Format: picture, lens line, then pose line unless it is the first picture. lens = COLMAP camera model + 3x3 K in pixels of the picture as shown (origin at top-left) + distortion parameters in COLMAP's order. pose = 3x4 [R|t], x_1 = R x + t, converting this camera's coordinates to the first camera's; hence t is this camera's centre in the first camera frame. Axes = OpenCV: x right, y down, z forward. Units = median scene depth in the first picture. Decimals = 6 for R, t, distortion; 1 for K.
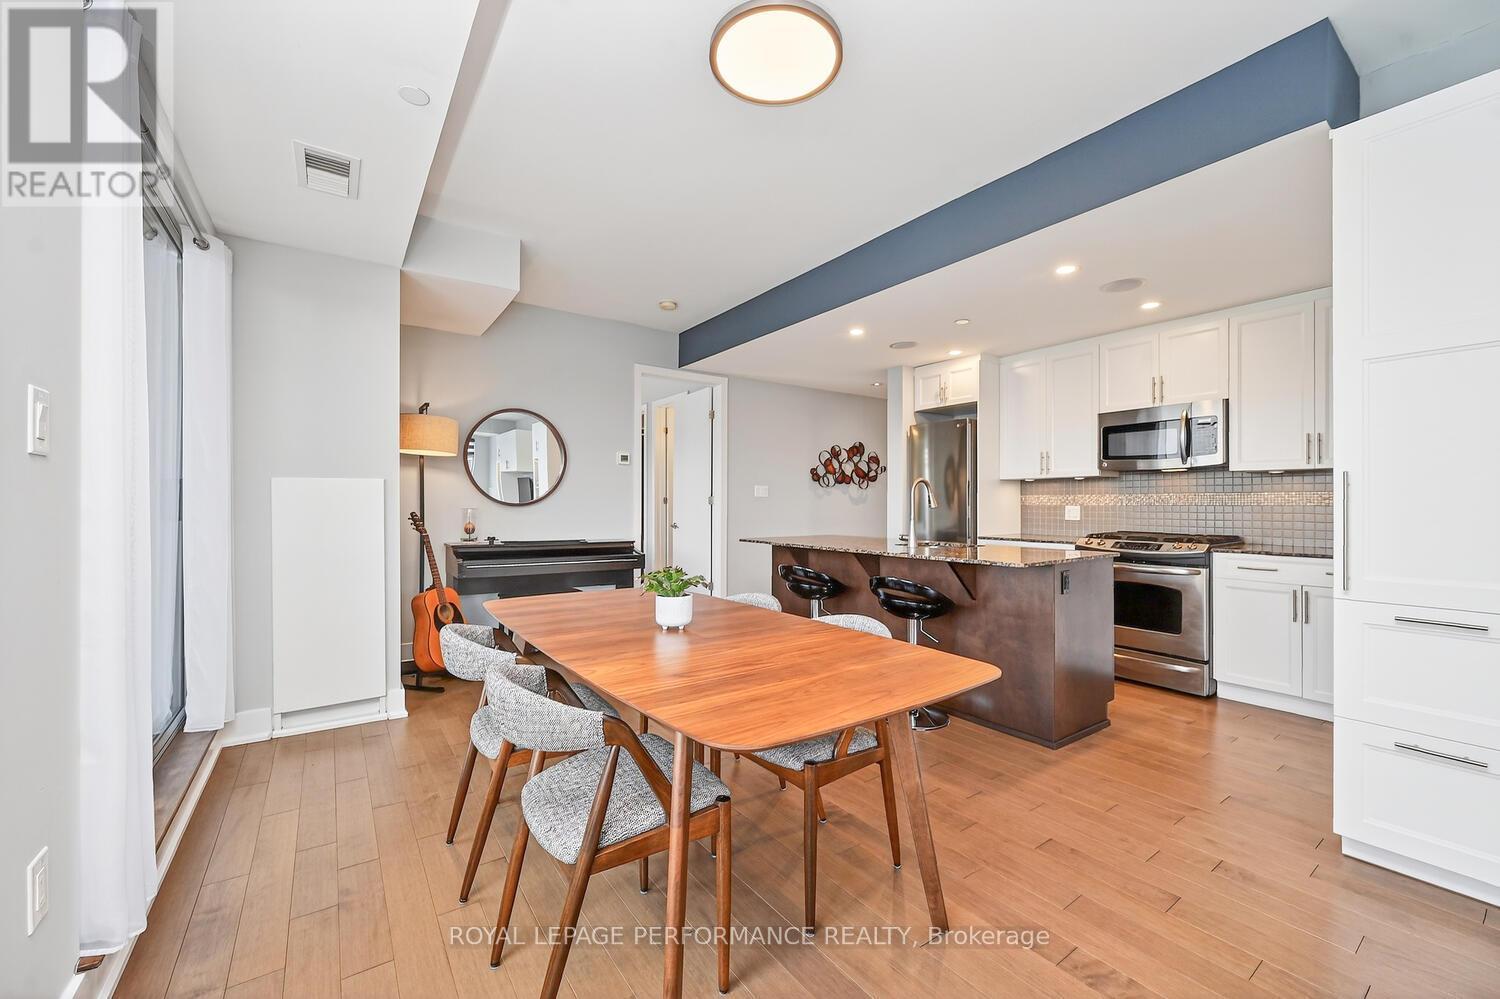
lens RADIAL K [[594.2, 0, 745.8], [0, 594.2, 502.0], [0, 0, 1]] dist [0.002454, -0.001159]
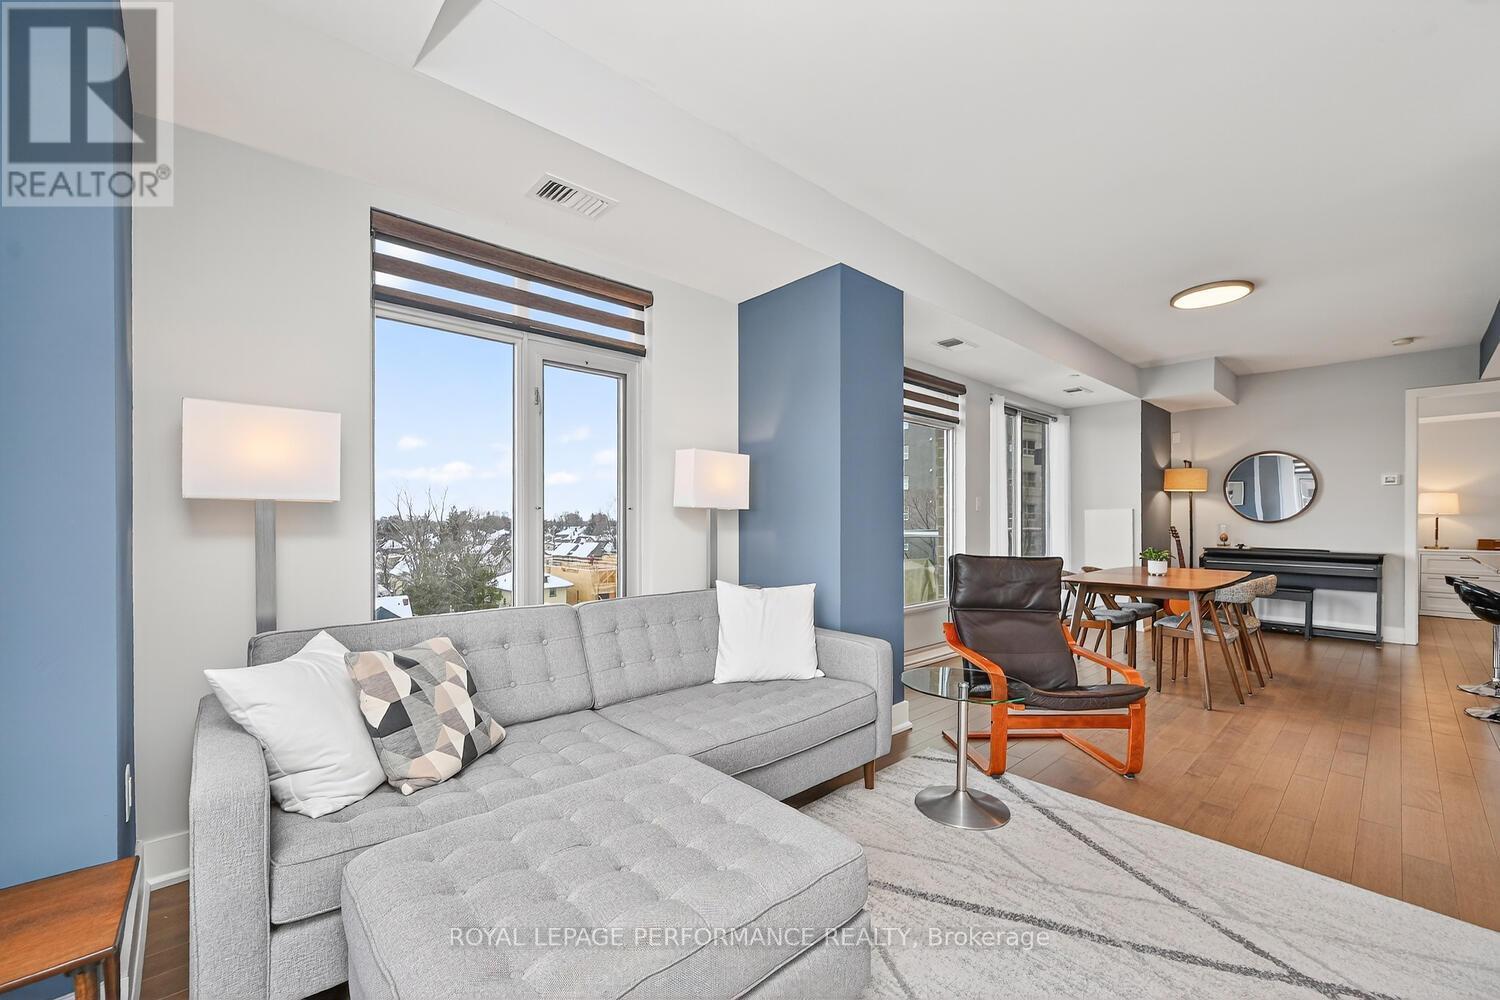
lens RADIAL K [[594.2, 0, 748.3], [0, 594.2, 529.4], [0, 0, 1]] dist [0.002454, -0.001159]
pose [[0.119709, 0.011719, -0.992740, 0.914021], [0.002798, 0.999922, 0.012141, 0.002799], [0.992805, -0.004231, 0.119667, -0.384202]]
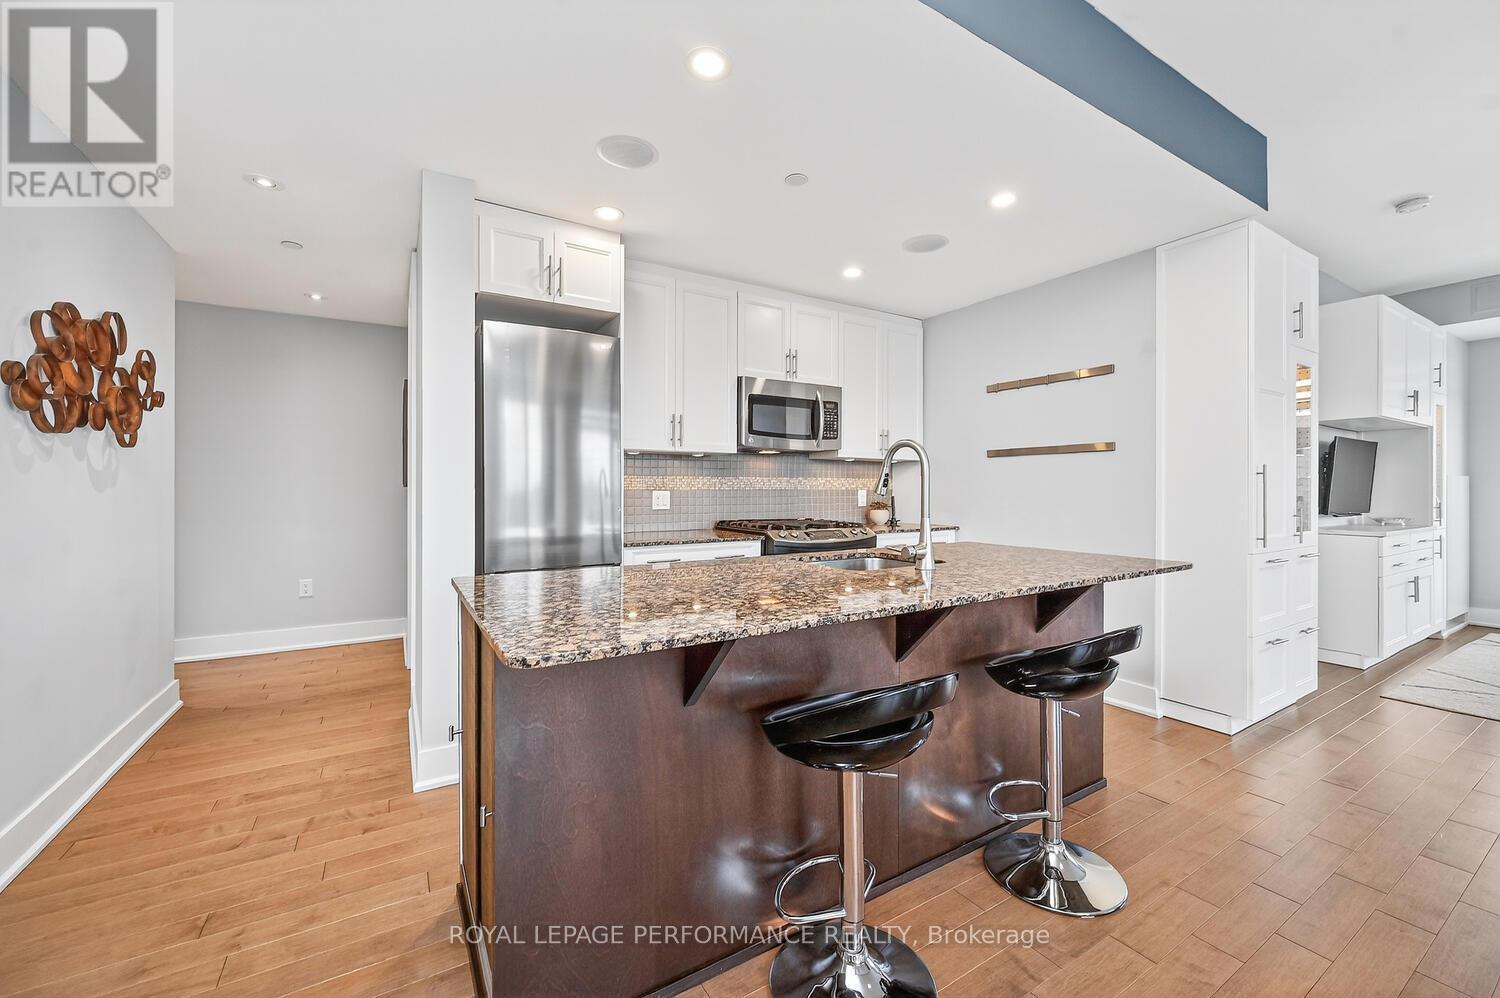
lens RADIAL K [[594.2, 0, 757.2], [0, 594.2, 491.2], [0, 0, 1]] dist [0.002454, -0.001159]
pose [[0.057067, -0.004974, 0.998358, -0.224001], [-0.001058, 0.999987, 0.005043, 0.003442], [-0.998370, -0.001344, 0.057061, 0.972524]]
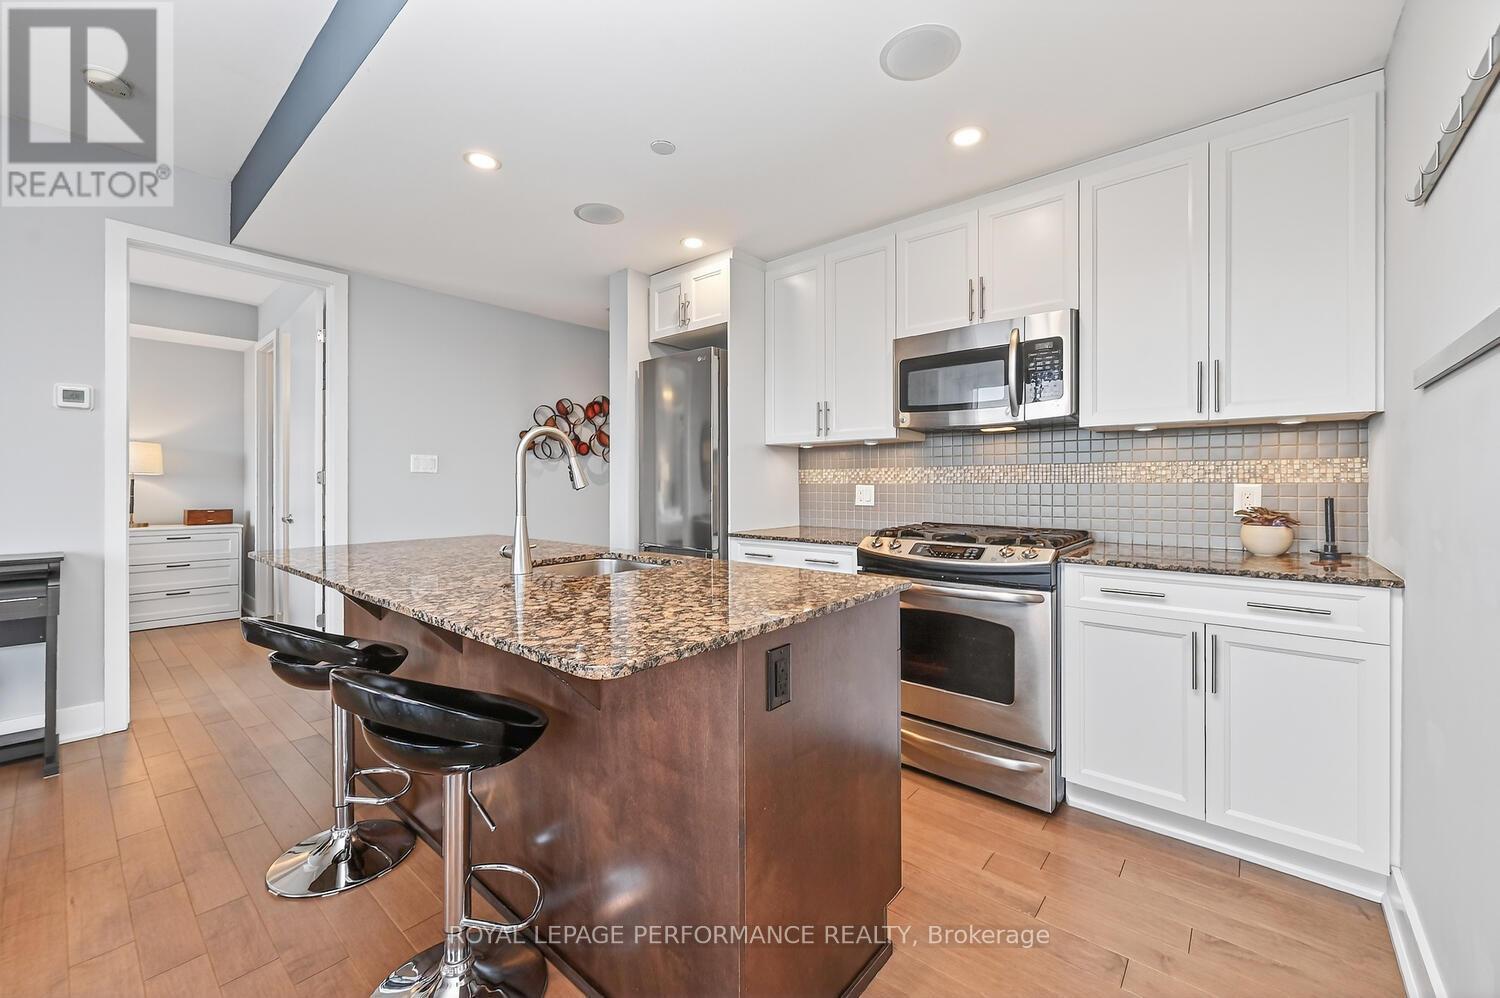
lens RADIAL K [[594.2, 0, 741.1], [0, 594.2, 486.3], [0, 0, 1]] dist [0.002454, -0.001159]
pose [[0.971713, -0.003394, 0.236141, 0.293626], [0.002246, 0.999984, 0.005131, 0.004790], [-0.236155, -0.004456, 0.971705, 0.434942]]
